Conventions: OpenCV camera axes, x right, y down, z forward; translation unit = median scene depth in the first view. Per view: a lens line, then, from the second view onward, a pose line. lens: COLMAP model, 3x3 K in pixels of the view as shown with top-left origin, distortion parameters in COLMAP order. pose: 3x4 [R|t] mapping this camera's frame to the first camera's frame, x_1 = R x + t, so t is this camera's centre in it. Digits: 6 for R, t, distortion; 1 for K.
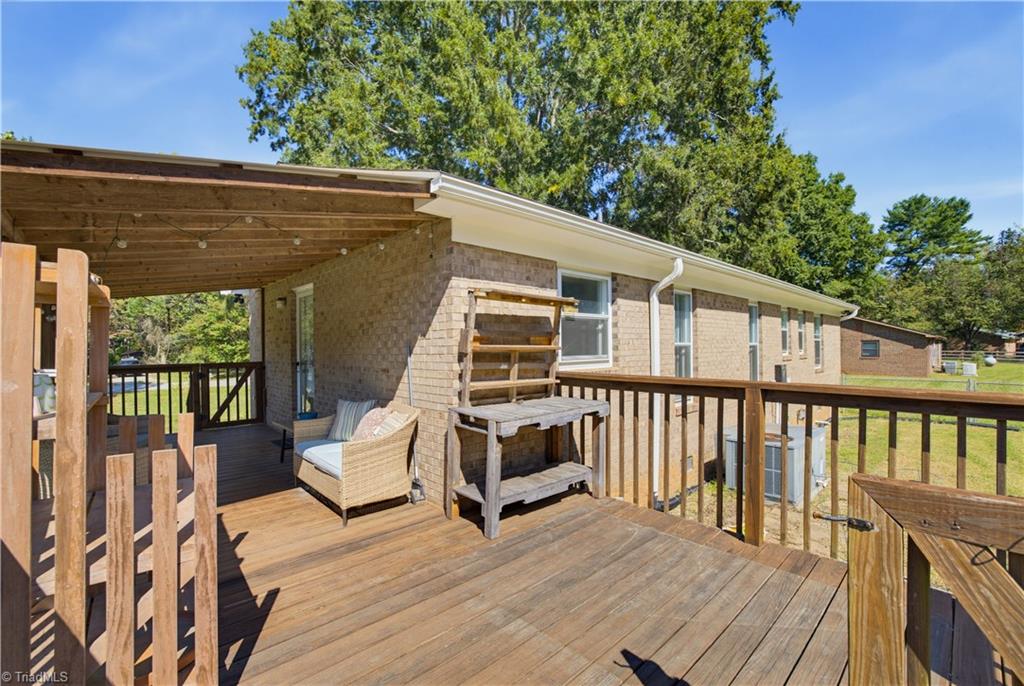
lens RADIAL K [[439.5, 0, 509.9], [0, 439.5, 344.6], [0, 0, 1]] dist [0.003841, 0.003475]
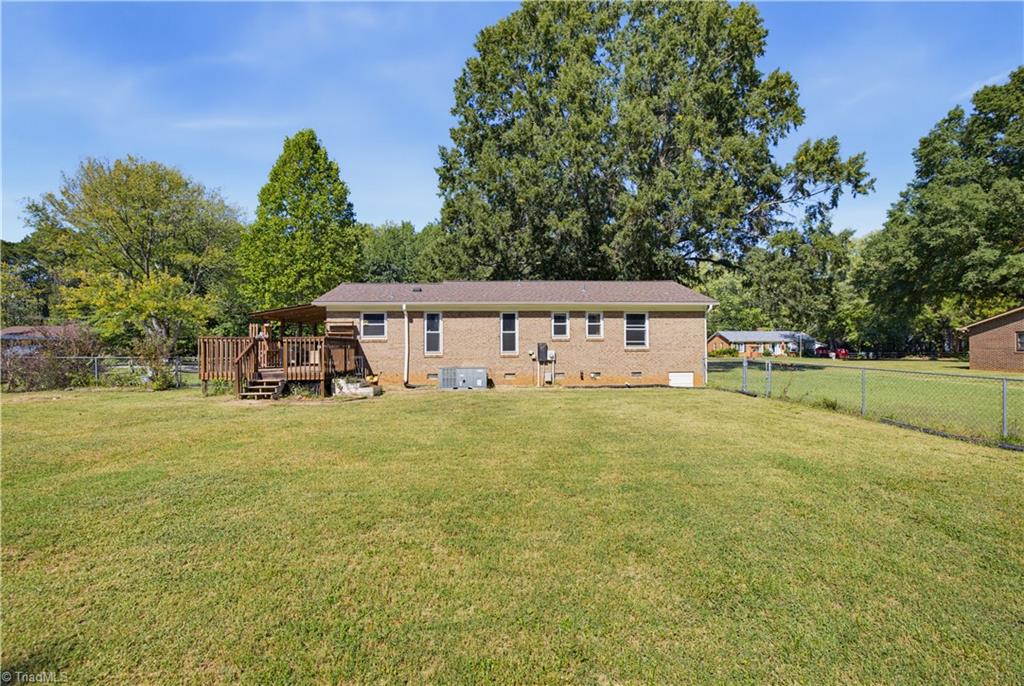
lens RADIAL K [[439.5, 0, 516.7], [0, 439.5, 342.0], [0, 0, 1]] dist [0.003841, 0.003475]
pose [[0.770297, -0.008486, -0.637629, 0.334208], [0.001288, 0.999930, -0.011751, 0.012222], [0.637684, 0.008231, 0.770254, -0.102336]]
